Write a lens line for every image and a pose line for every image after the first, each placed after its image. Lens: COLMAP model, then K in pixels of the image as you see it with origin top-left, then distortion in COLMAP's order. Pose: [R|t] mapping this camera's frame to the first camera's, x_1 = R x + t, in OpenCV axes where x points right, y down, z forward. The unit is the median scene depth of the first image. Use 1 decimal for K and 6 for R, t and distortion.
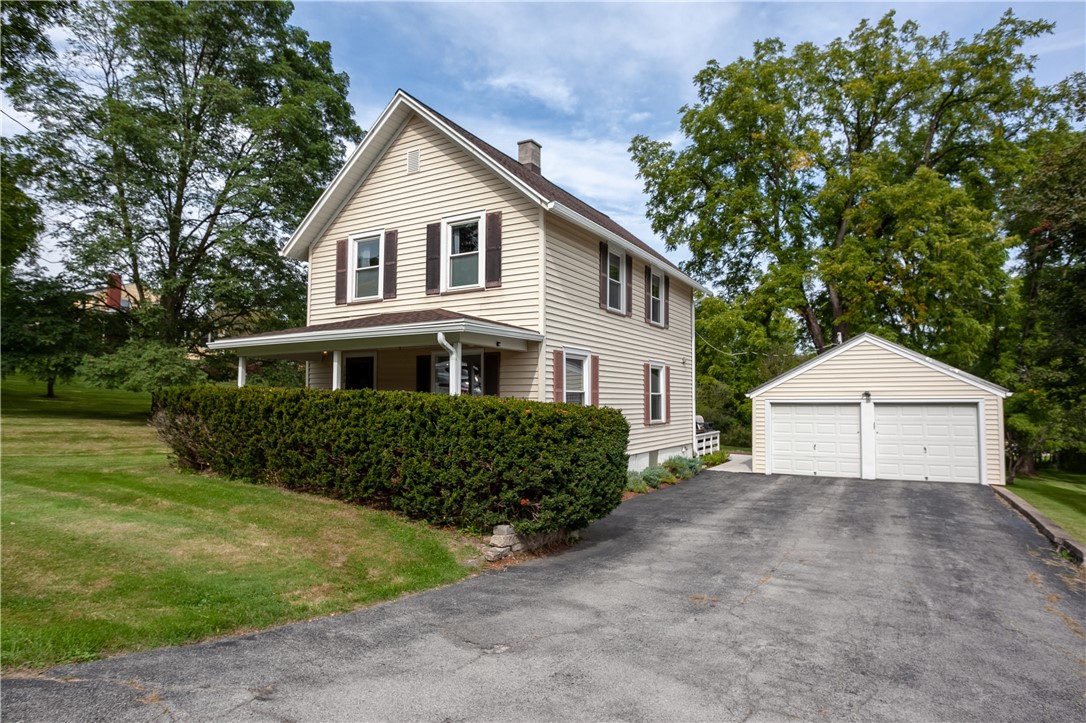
lens RADIAL K [[629.7, 0, 542.6], [0, 629.7, 362.2], [0, 0, 1]] dist [-0.022375, 0.000676]
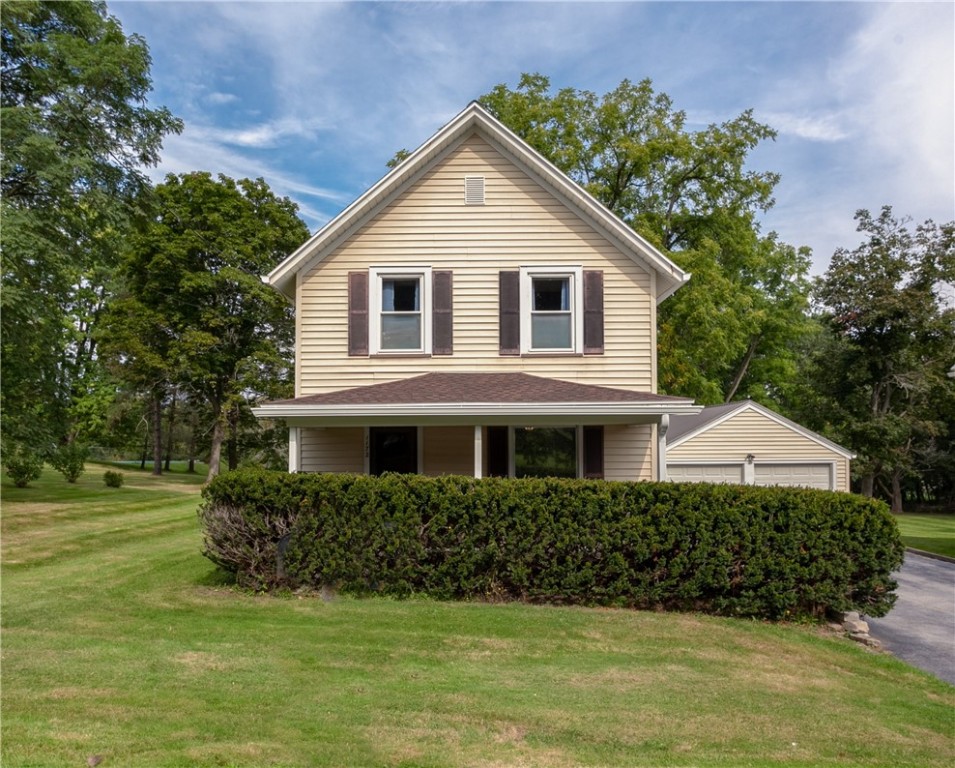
lens RADIAL K [[714.4, 0, 487.1], [0, 714.4, 437.2], [0, 0, 1]] dist [-0.041028, -0.014495]
pose [[0.868459, -0.000655, 0.495761, -0.676571], [-0.027300, 0.998419, 0.049142, -0.042646], [-0.495009, -0.056212, 0.867067, 0.164520]]
